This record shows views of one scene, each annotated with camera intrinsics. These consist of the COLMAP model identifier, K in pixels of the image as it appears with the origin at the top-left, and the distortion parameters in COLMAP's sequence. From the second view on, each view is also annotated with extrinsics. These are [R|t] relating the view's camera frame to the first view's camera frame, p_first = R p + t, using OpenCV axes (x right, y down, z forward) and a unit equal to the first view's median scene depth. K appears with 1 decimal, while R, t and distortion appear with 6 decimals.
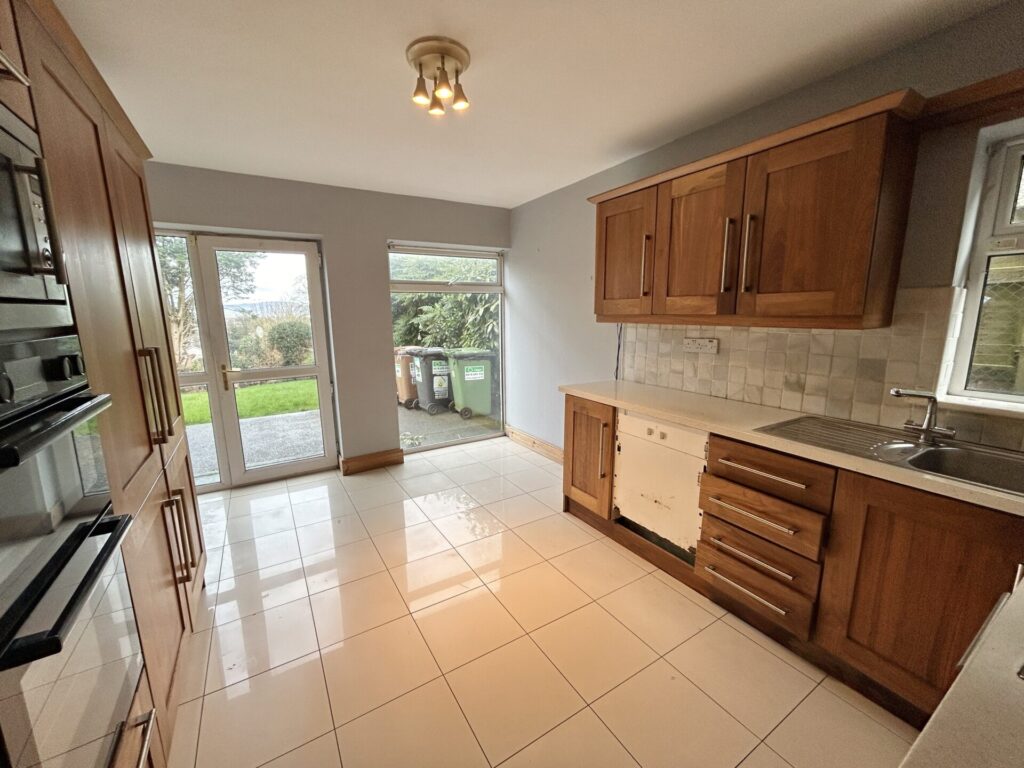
lens RADIAL K [[414.5, 0, 510.0], [0, 414.5, 384.5], [0, 0, 1]] dist [0.000326, 0.000329]
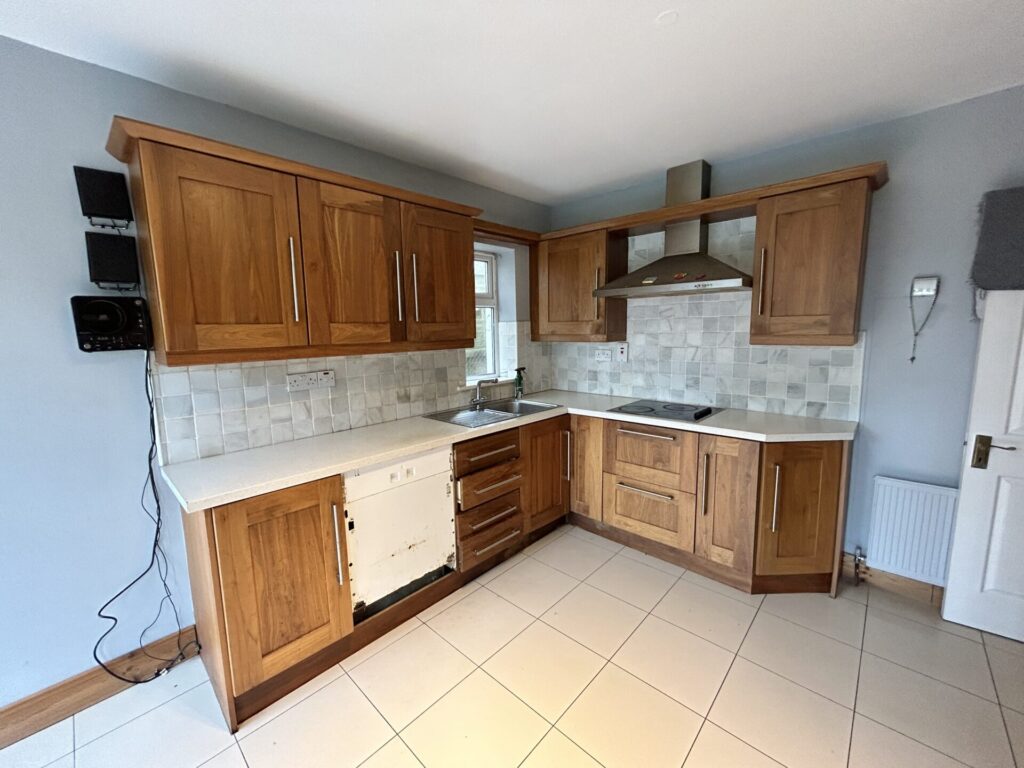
lens RADIAL K [[414.5, 0, 510.0], [0, 414.5, 384.5], [0, 0, 1]] dist [0.000326, 0.000329]
pose [[-0.264979, -0.116256, 0.957220, -0.521215], [0.193291, 0.966152, 0.170847, -0.170044], [-0.944682, 0.230293, -0.233539, 0.905085]]
